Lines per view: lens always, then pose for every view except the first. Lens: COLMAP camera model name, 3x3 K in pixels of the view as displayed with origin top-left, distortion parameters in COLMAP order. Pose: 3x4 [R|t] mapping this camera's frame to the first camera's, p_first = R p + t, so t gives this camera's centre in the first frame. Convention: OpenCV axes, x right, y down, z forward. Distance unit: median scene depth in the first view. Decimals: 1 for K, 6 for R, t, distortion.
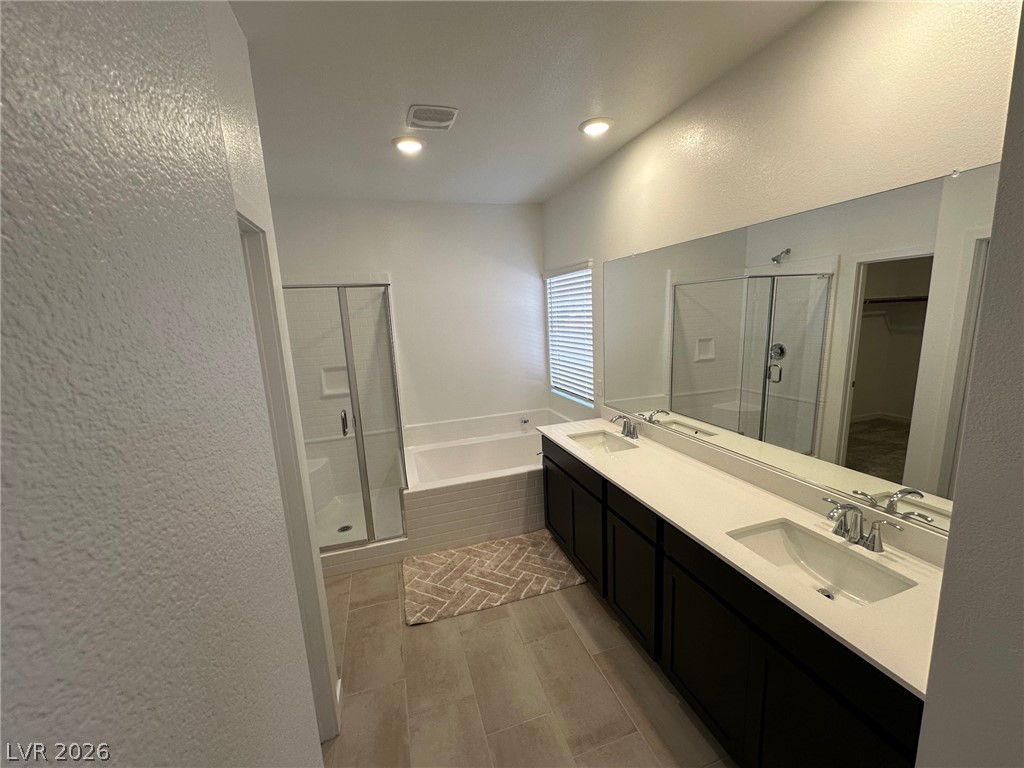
lens RADIAL K [[408.2, 0, 512.0], [0, 408.2, 384.0], [0, 0, 1]] dist [-0.001910, 0.000018]
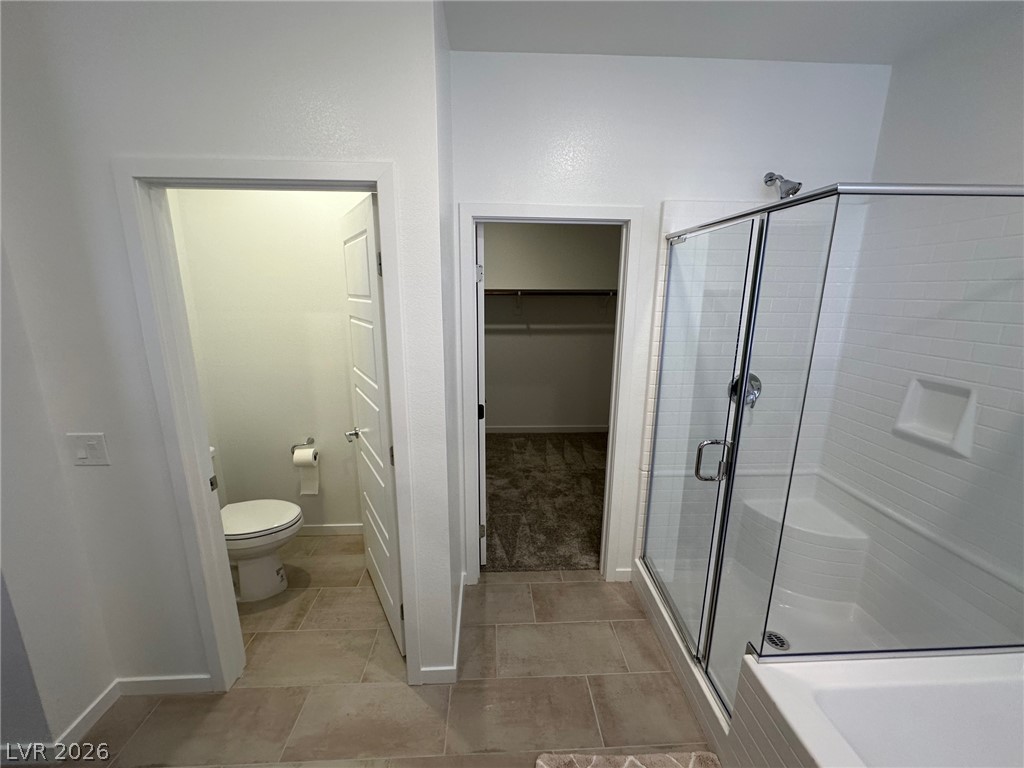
lens RADIAL K [[408.2, 0, 512.0], [0, 408.2, 384.0], [0, 0, 1]] dist [-0.001910, 0.000018]
pose [[-0.256068, 0.258139, -0.931554, 0.164526], [-0.162397, 0.938500, 0.304704, -0.127565], [0.952920, 0.229307, -0.198399, 0.770171]]
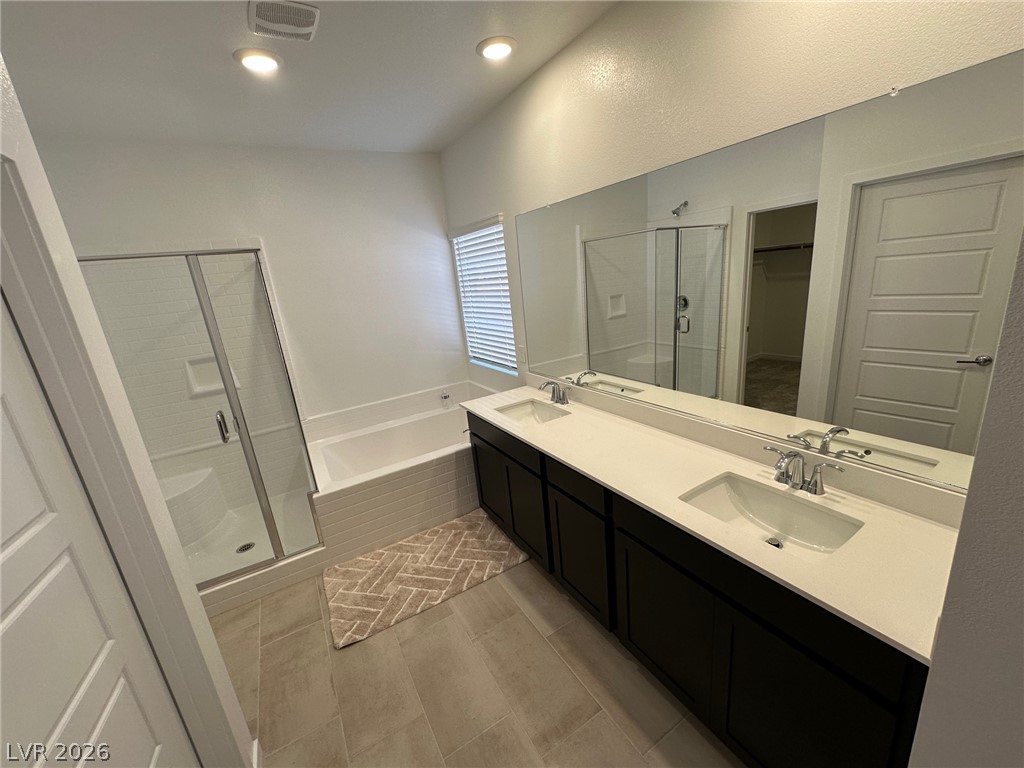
lens RADIAL K [[408.2, 0, 512.0], [0, 408.2, 384.0], [0, 0, 1]] dist [-0.001910, 0.000018]
pose [[0.973655, -0.106128, 0.201822, -0.006619], [0.090211, 0.992158, 0.086516, -0.006166], [-0.209421, -0.066030, 0.975594, 0.092464]]
